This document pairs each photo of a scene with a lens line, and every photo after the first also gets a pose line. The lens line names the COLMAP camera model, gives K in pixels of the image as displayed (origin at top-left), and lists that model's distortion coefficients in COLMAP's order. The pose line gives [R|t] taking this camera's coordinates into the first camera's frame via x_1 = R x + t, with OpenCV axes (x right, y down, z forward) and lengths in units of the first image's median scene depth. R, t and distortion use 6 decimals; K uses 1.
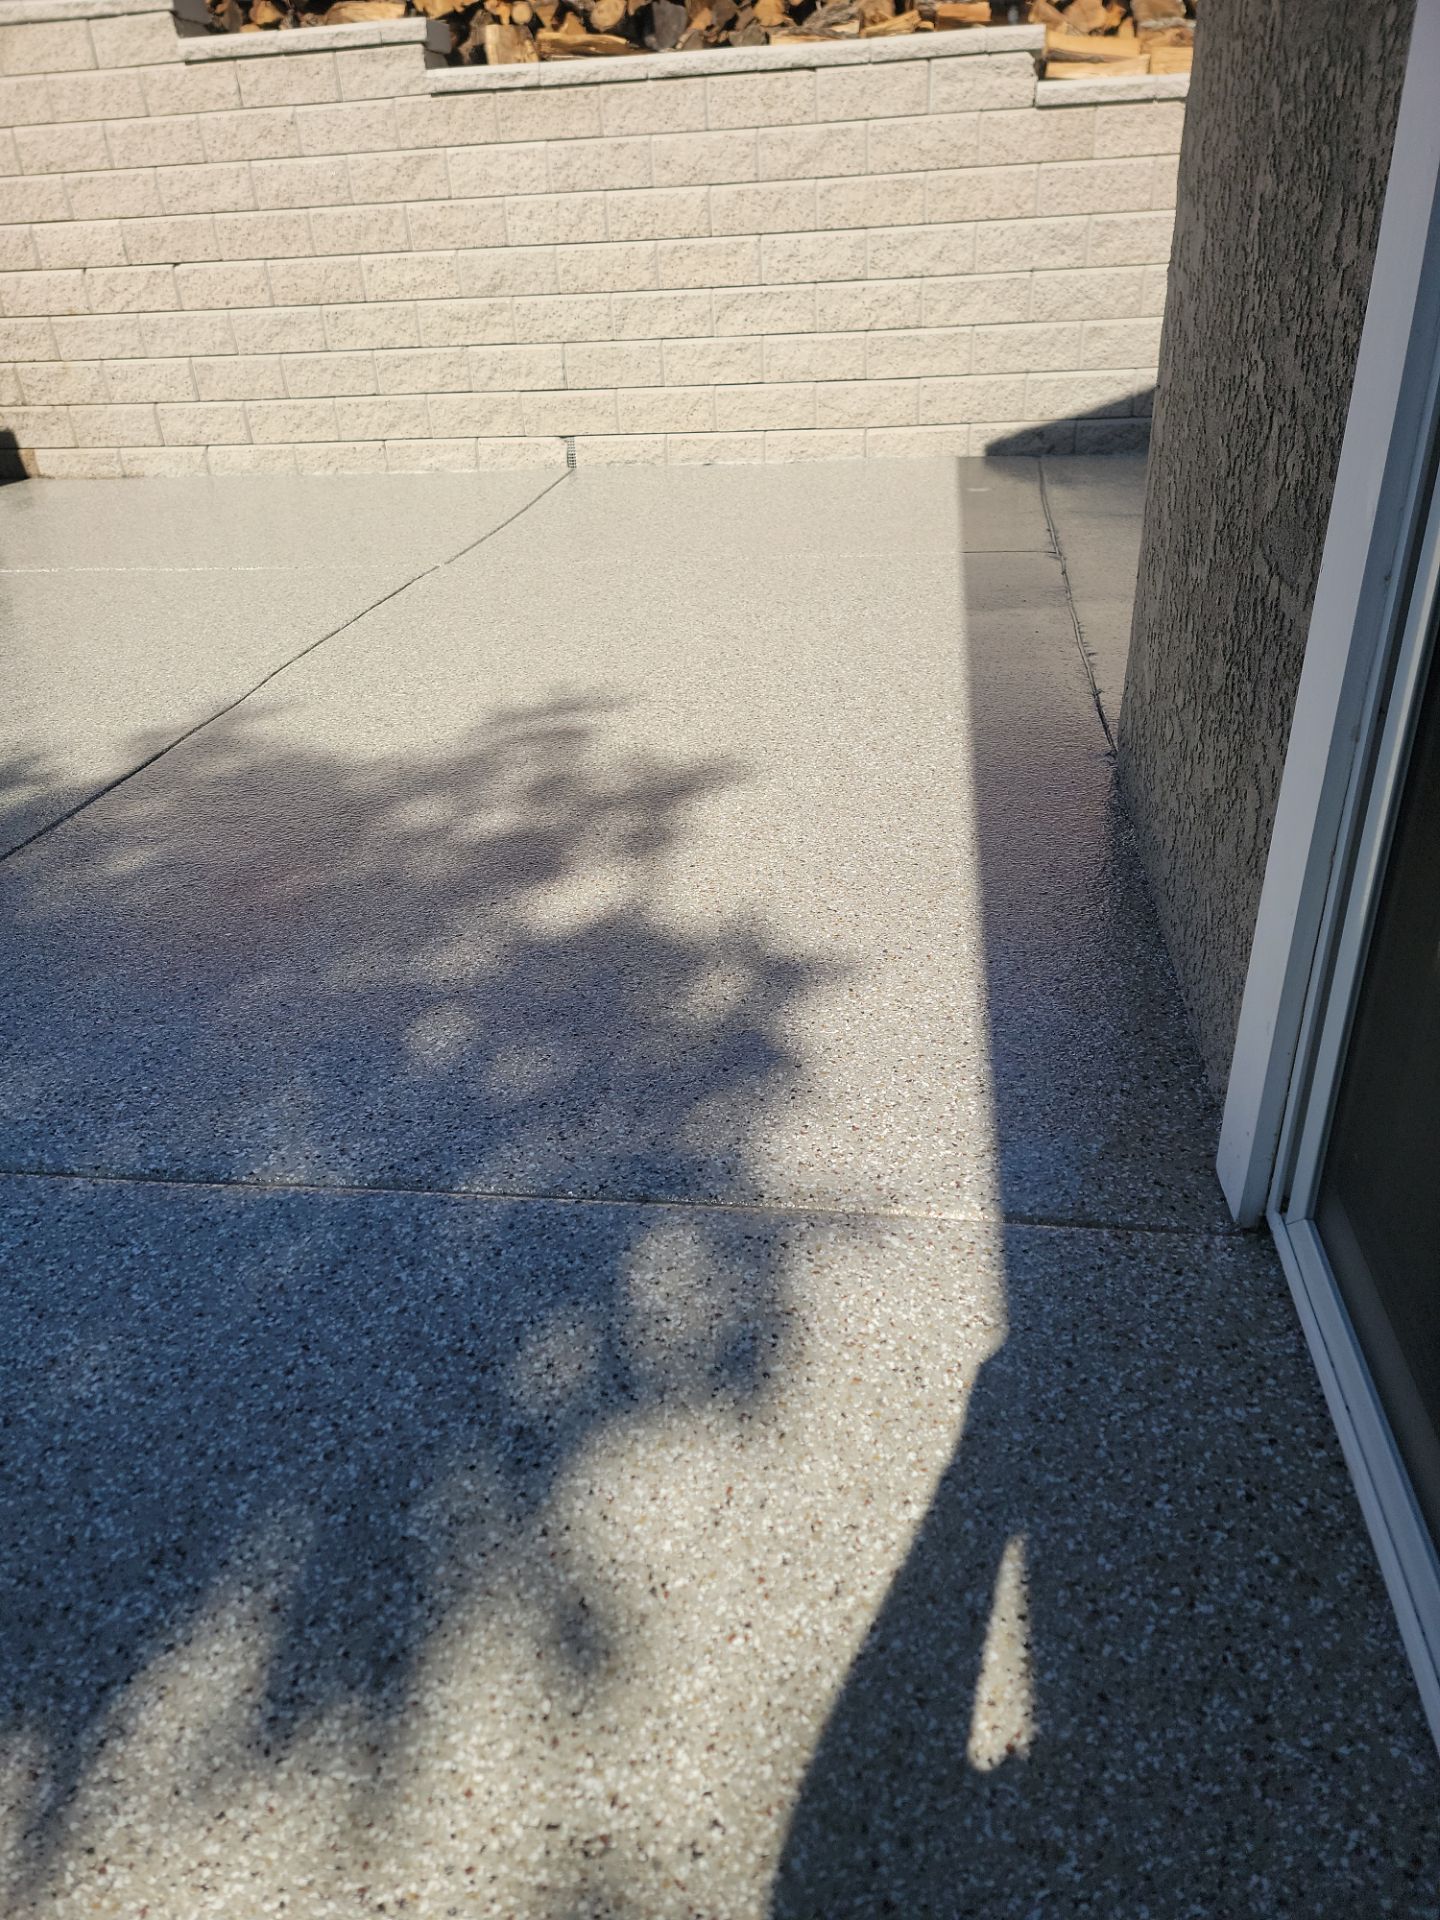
lens RADIAL K [[1330.6, 0, 698.3], [0, 1330.6, 954.6], [0, 0, 1]] dist [0.084533, -0.072754]
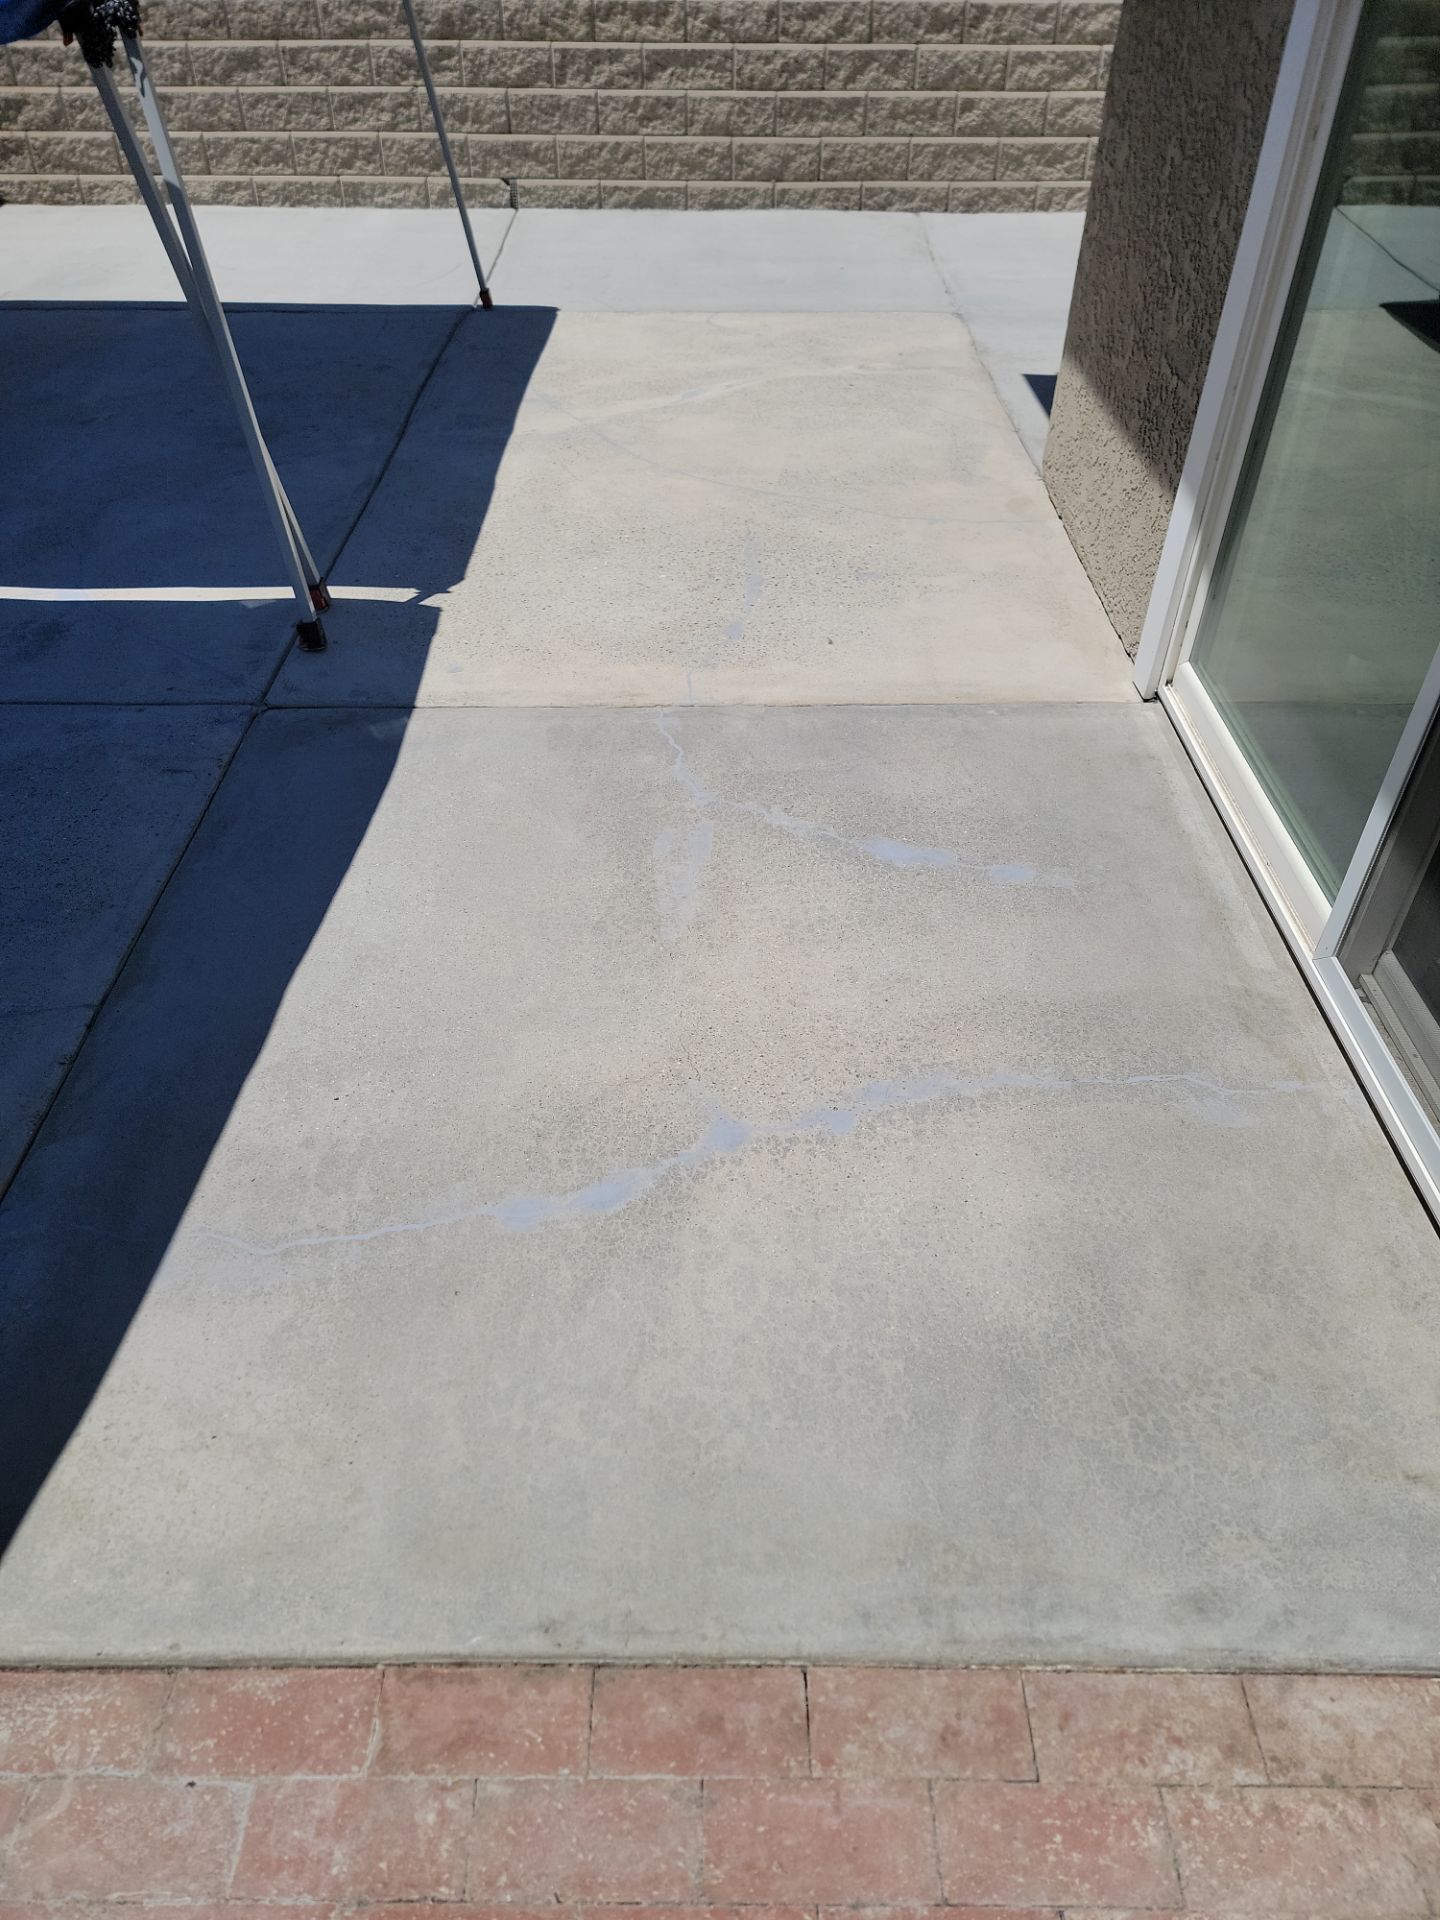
lens RADIAL K [[1330.6, 0, 674.3], [0, 1330.6, 971.3], [0, 0, 1]] dist [0.084533, -0.072754]
pose [[0.988916, -0.050463, 0.139637, -0.164751], [0.022186, 0.980135, 0.197085, 0.045759], [-0.146809, -0.191803, 0.970391, -0.265504]]
